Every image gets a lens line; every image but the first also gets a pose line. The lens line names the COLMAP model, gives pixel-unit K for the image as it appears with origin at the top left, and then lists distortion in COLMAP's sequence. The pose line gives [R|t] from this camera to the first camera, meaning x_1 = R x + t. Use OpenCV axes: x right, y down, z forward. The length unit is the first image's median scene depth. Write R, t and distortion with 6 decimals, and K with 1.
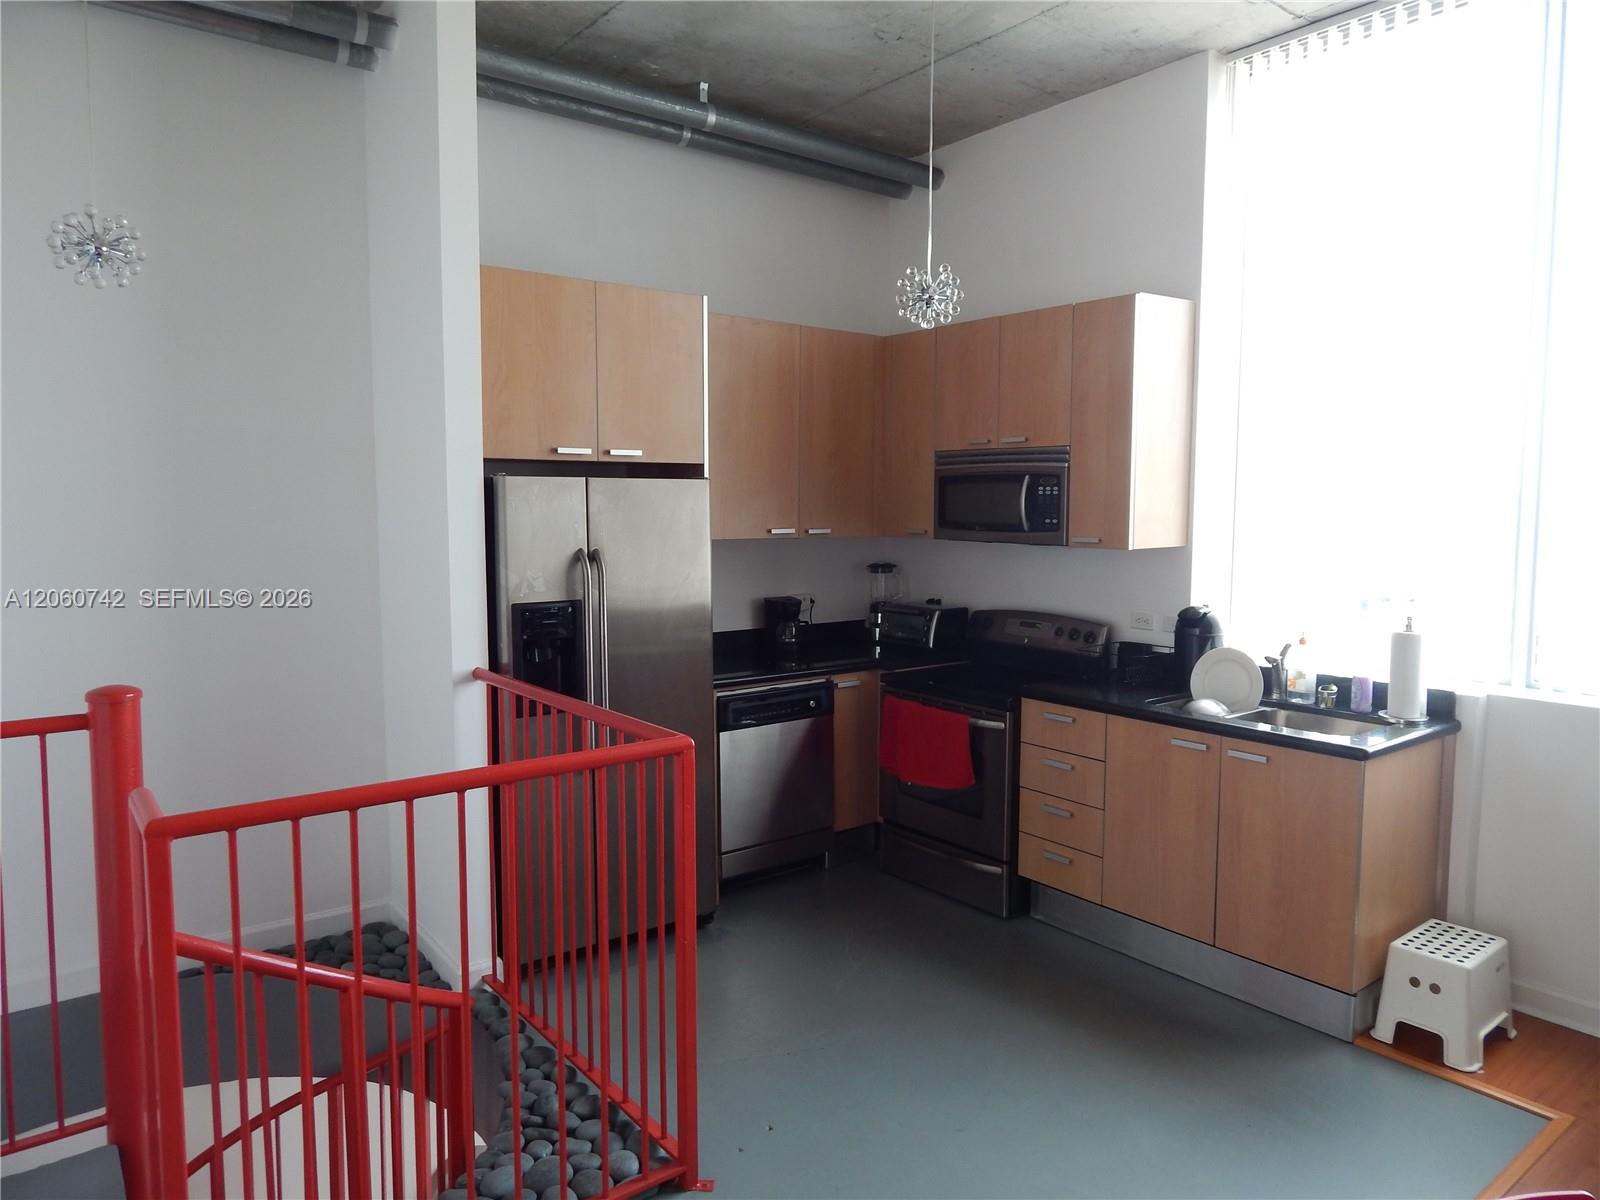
lens RADIAL K [[1067.1, 0, 803.5], [0, 1067.1, 600.7], [0, 0, 1]] dist [0.007805, -0.008188]
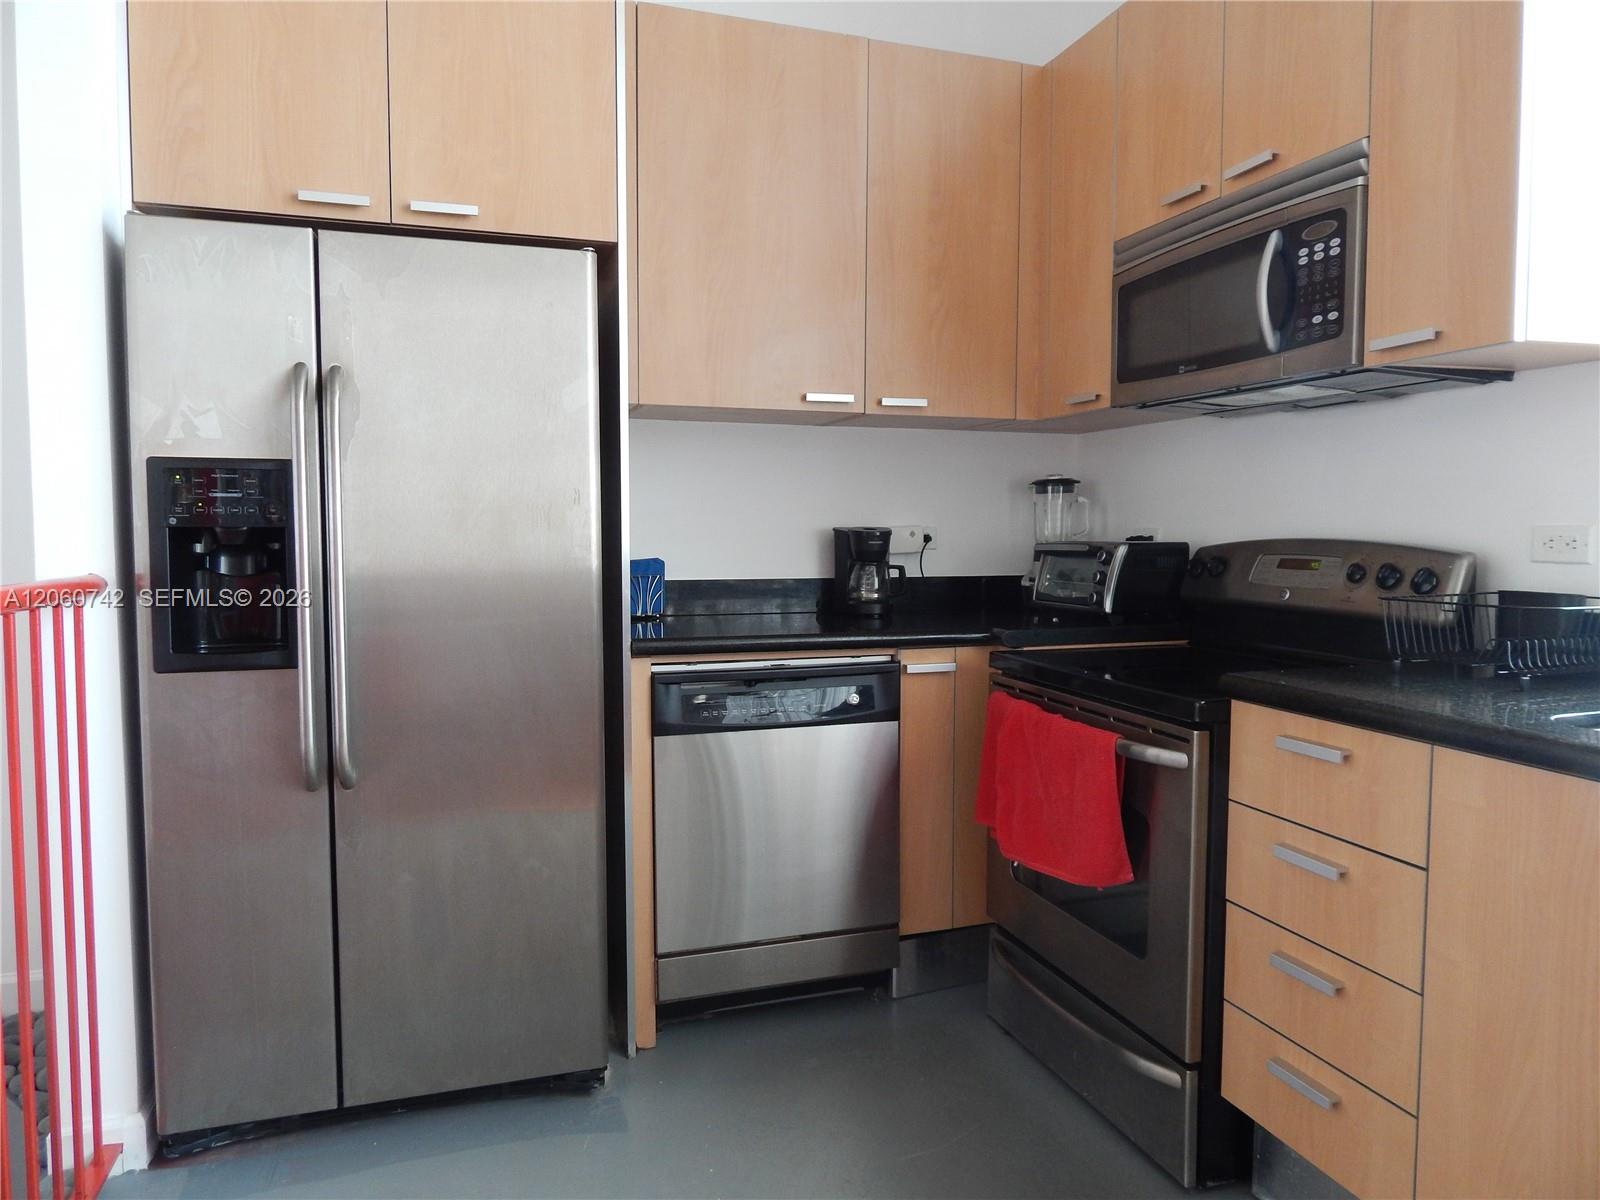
lens RADIAL K [[1067.1, 0, 795.9], [0, 1067.1, 595.2], [0, 0, 1]] dist [0.007805, -0.008188]
pose [[0.941121, 0.022019, -0.337352, 0.173731], [-0.032289, 0.999169, -0.024861, 0.061002], [0.336525, 0.034290, 0.941050, 0.493423]]
